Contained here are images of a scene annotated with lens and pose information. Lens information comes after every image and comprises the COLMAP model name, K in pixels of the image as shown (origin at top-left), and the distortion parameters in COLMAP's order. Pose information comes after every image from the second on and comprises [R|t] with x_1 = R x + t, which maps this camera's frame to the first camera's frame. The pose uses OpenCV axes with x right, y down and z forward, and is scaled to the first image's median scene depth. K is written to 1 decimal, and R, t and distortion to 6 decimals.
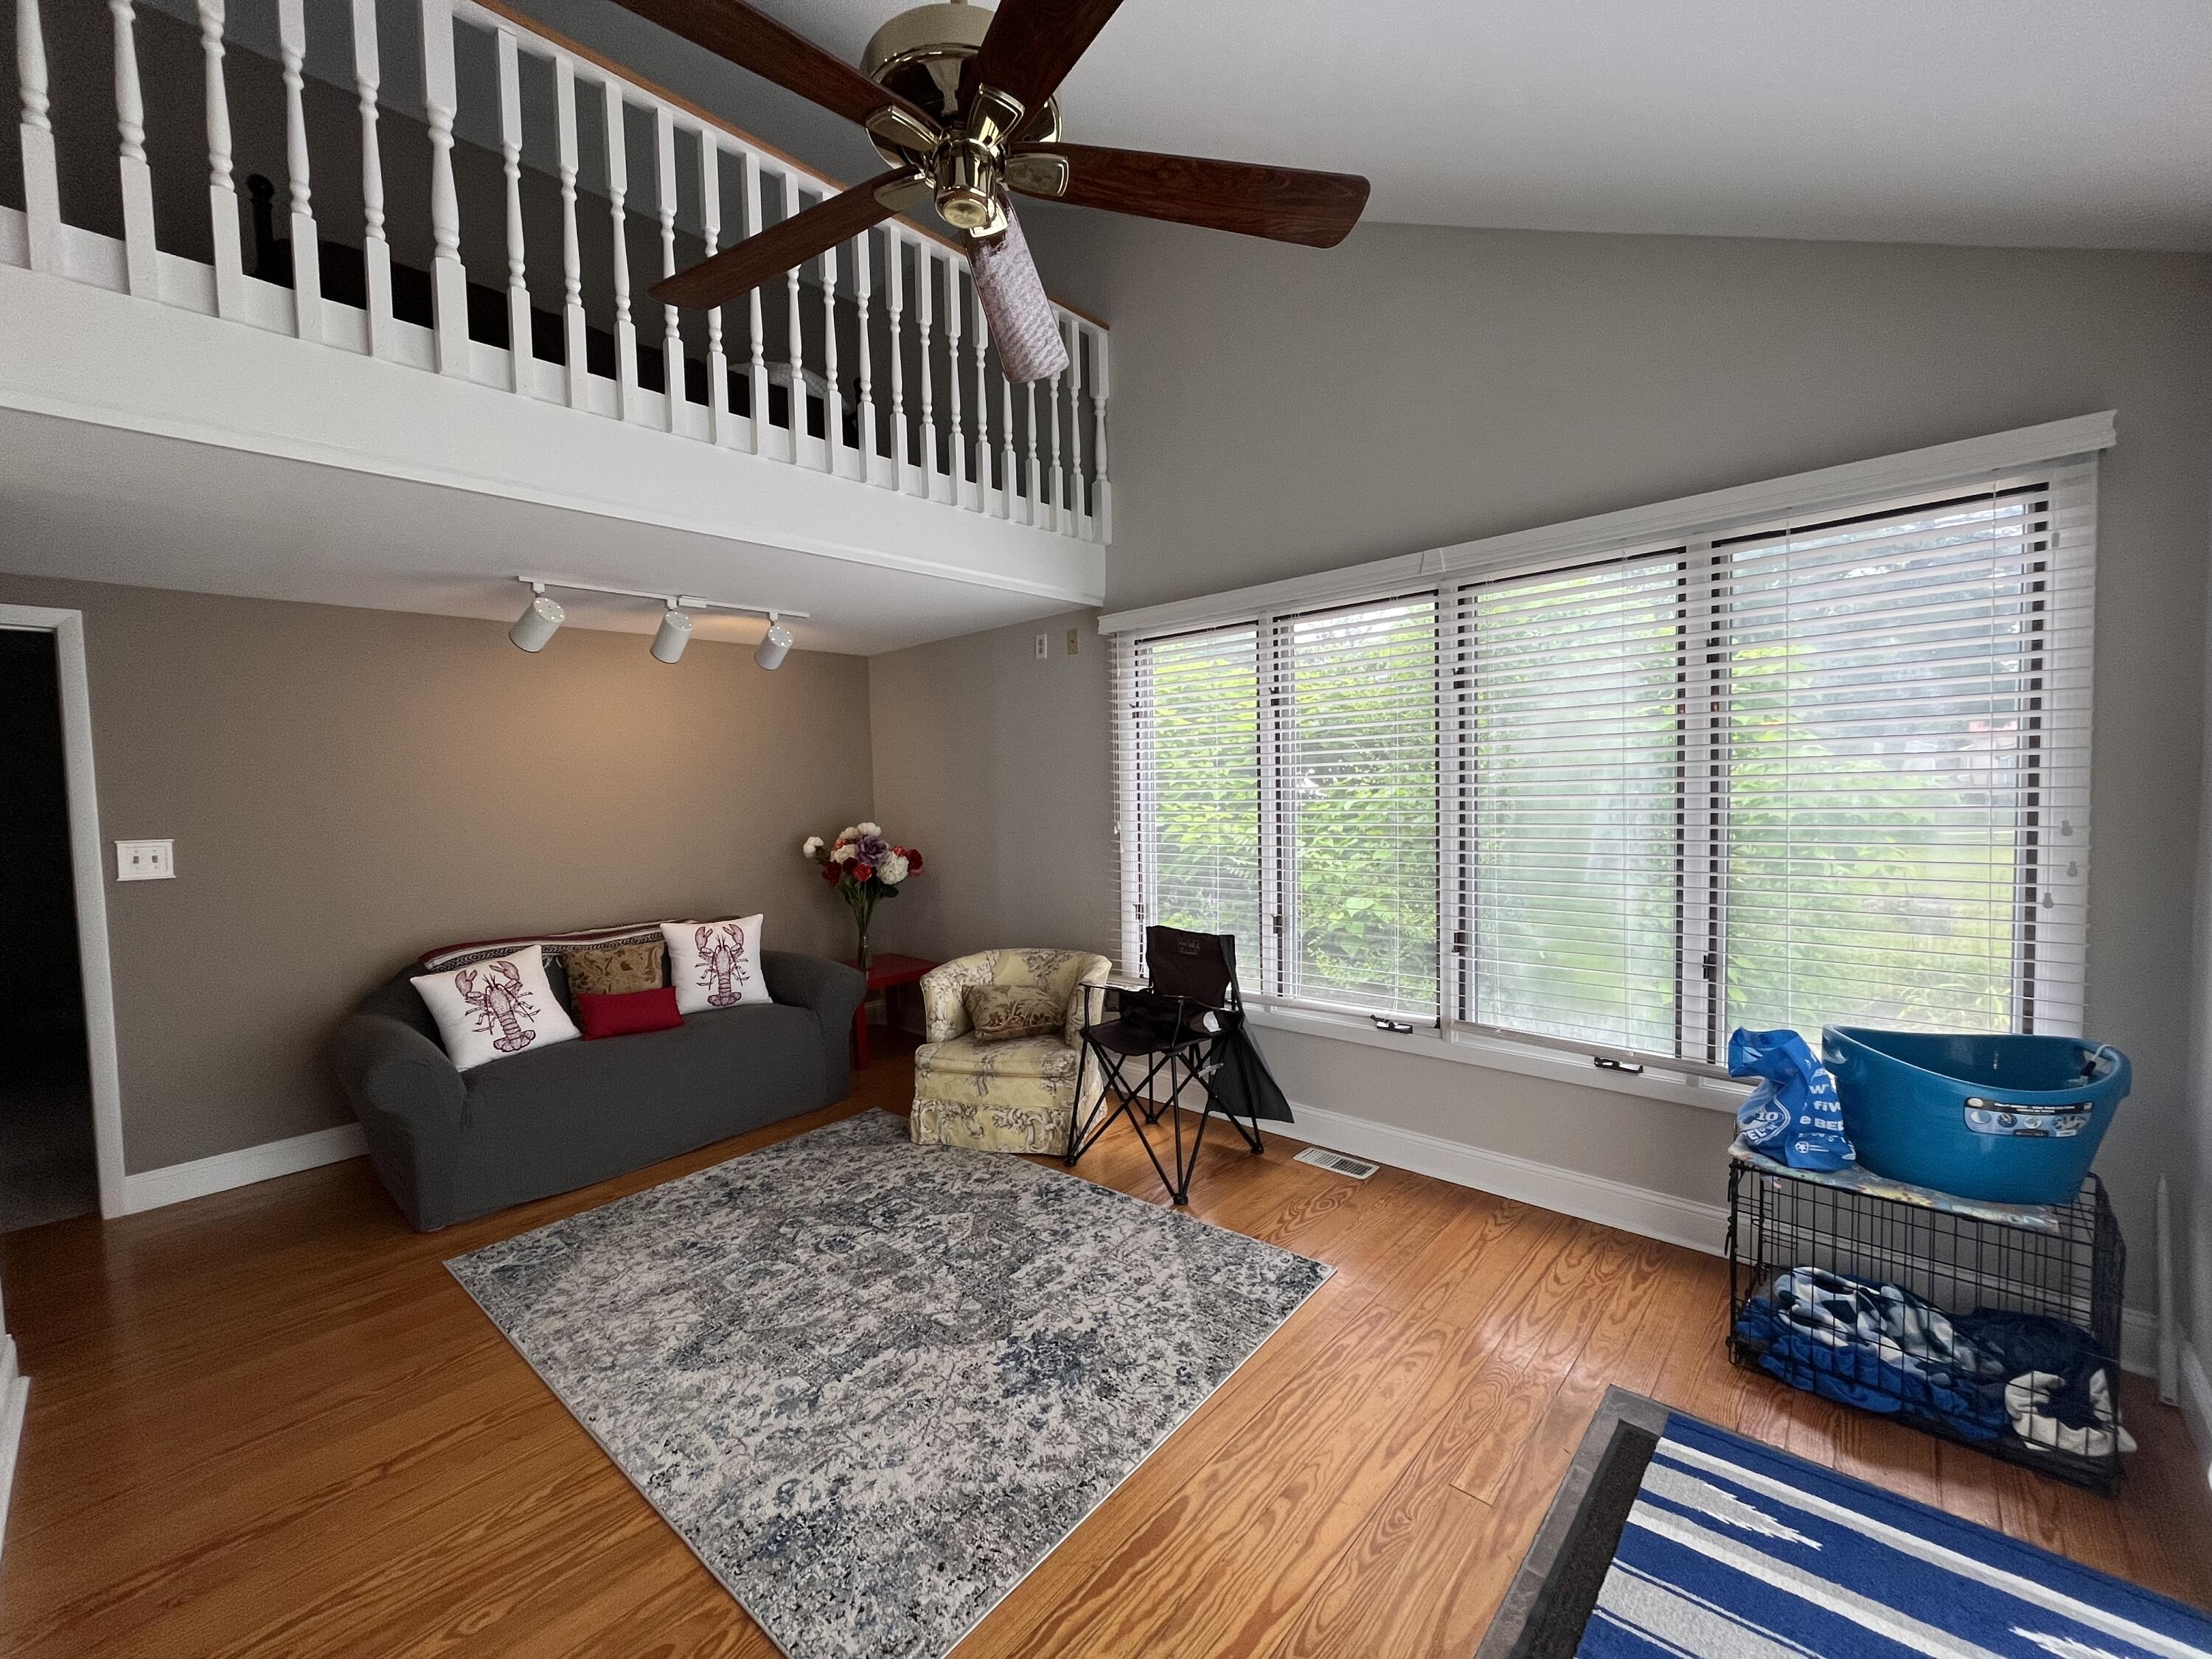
lens RADIAL K [[896.1, 0, 1106.0], [0, 896.1, 829.5], [0, 0, 1]] dist [-0.003201, -0.000165]
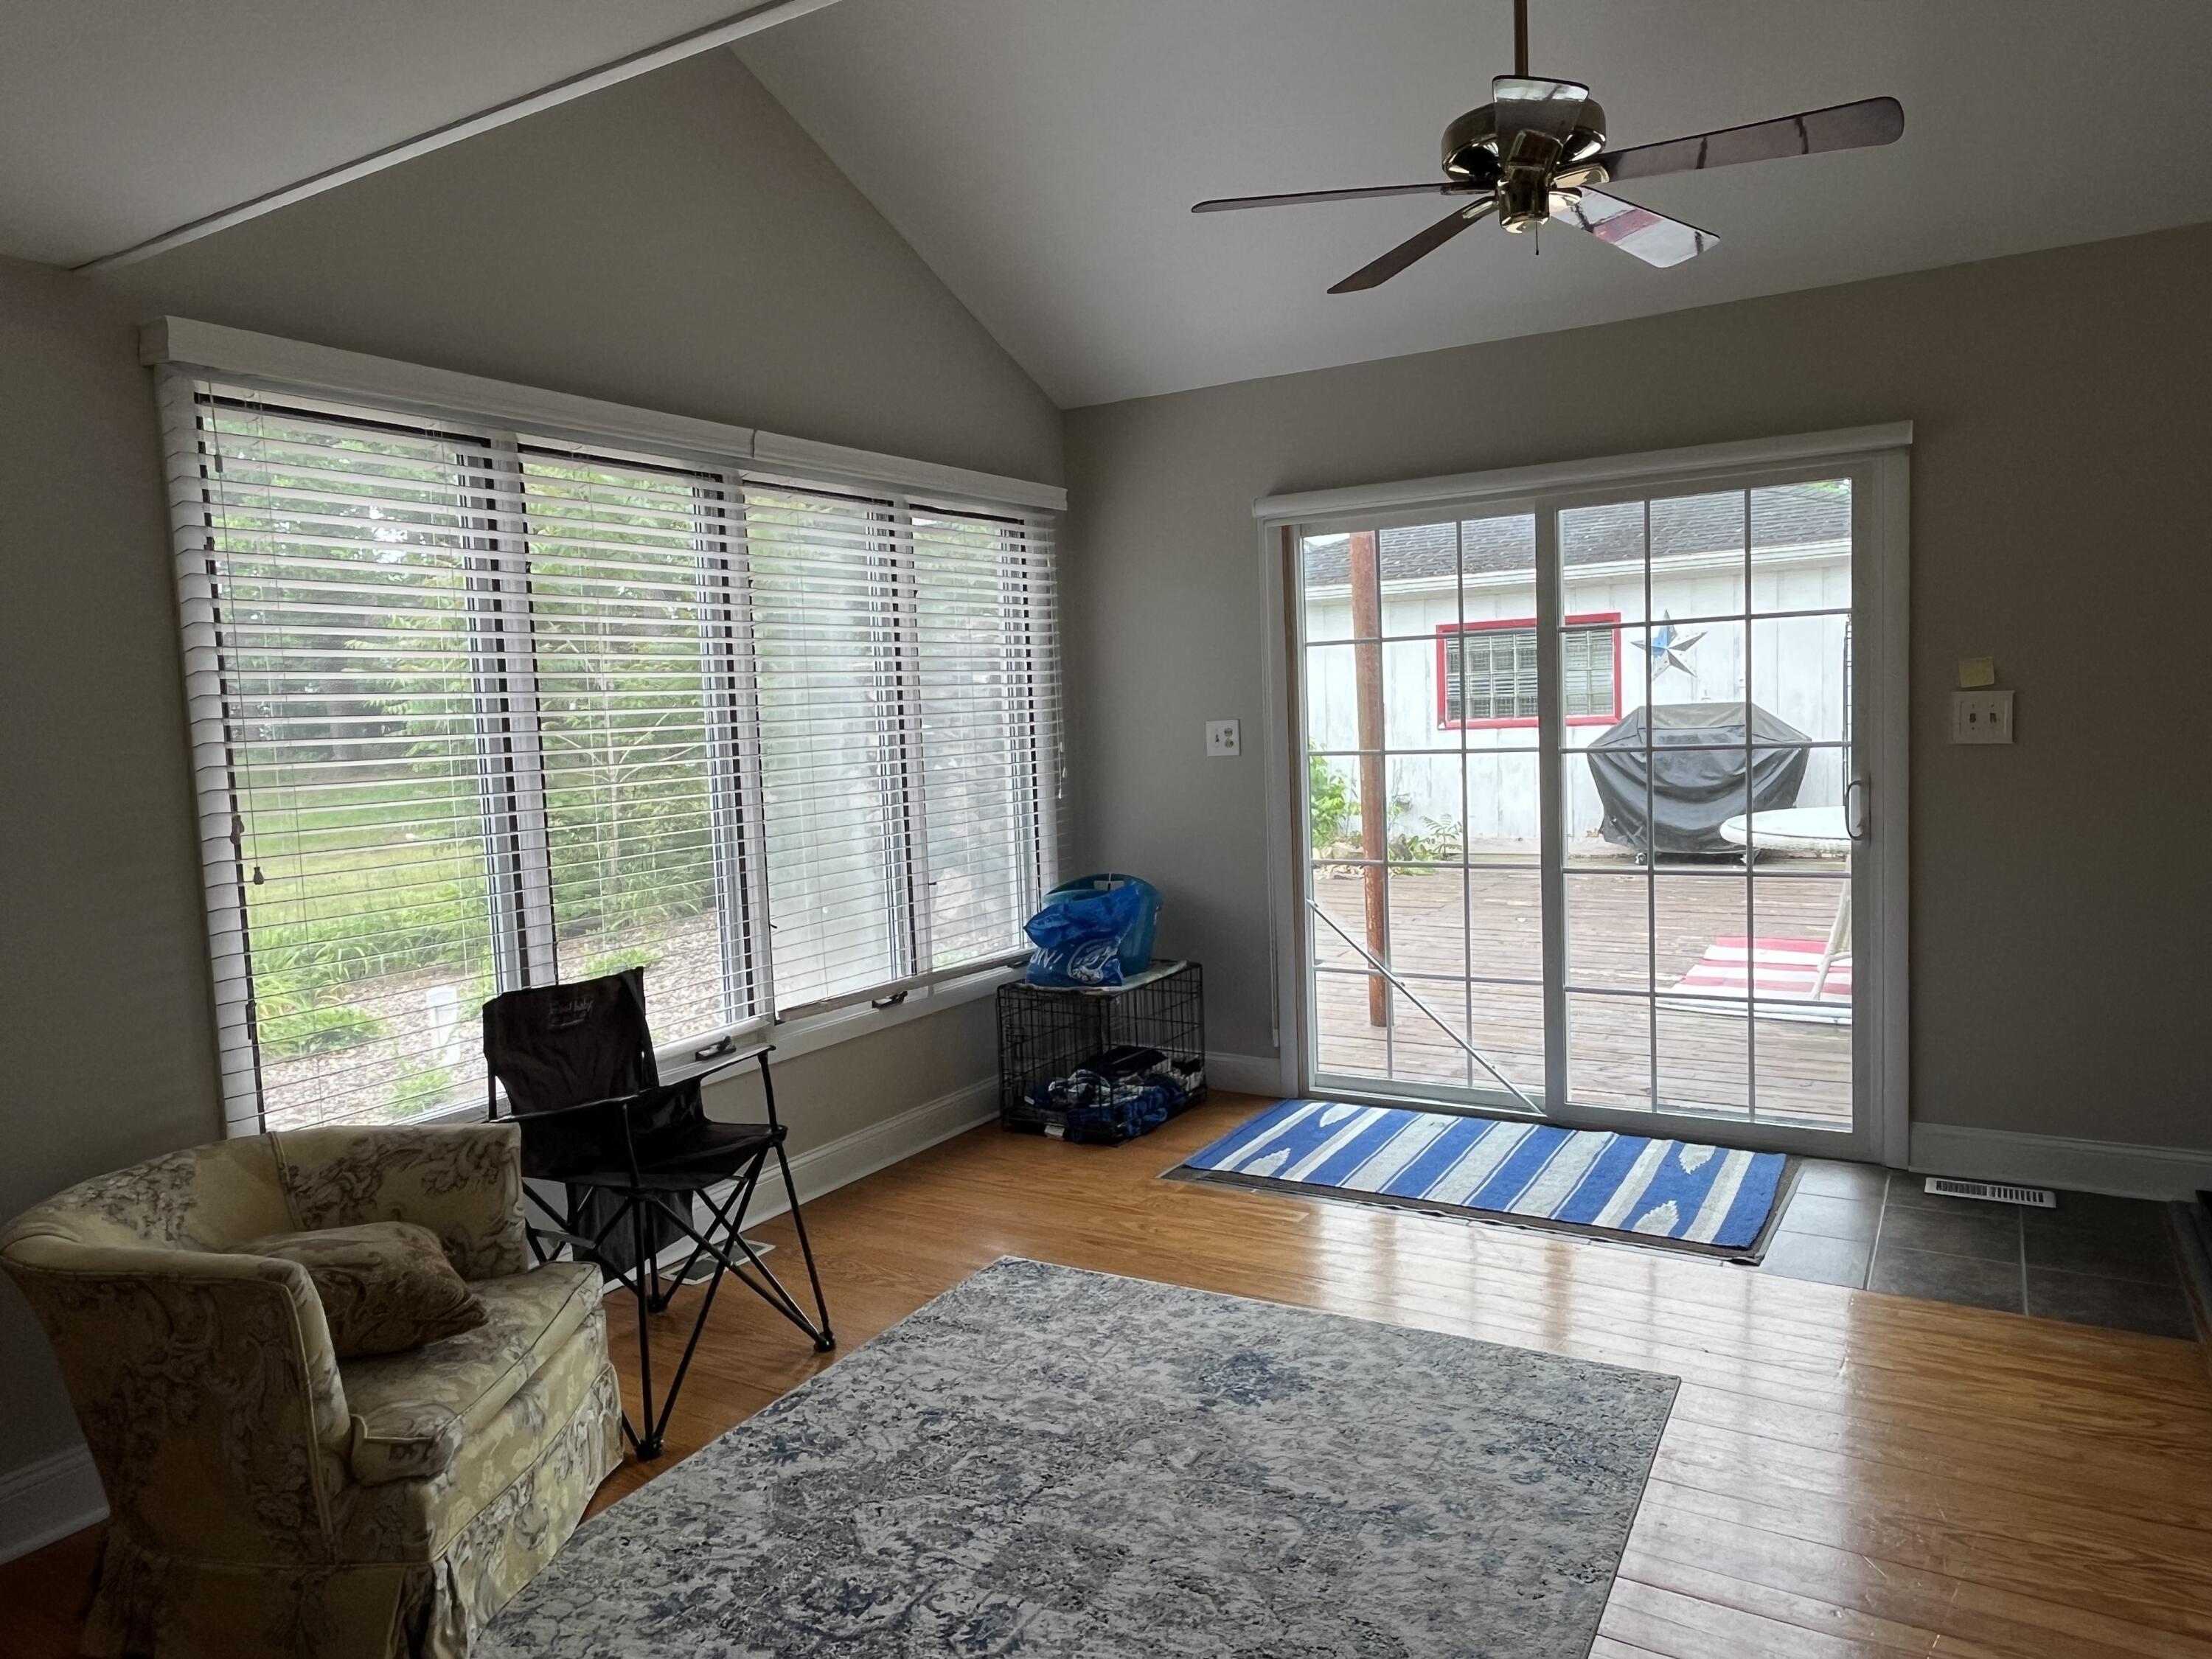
lens RADIAL K [[1459.3, 0, 1106.0], [0, 1459.3, 829.5], [0, 0, 1]] dist [-0.000351, -0.000401]
pose [[-0.196626, -0.051753, 0.979112, -1.143733], [0.083494, 0.994095, 0.069312, -0.022294], [-0.976917, 0.095378, -0.191144, 1.119585]]
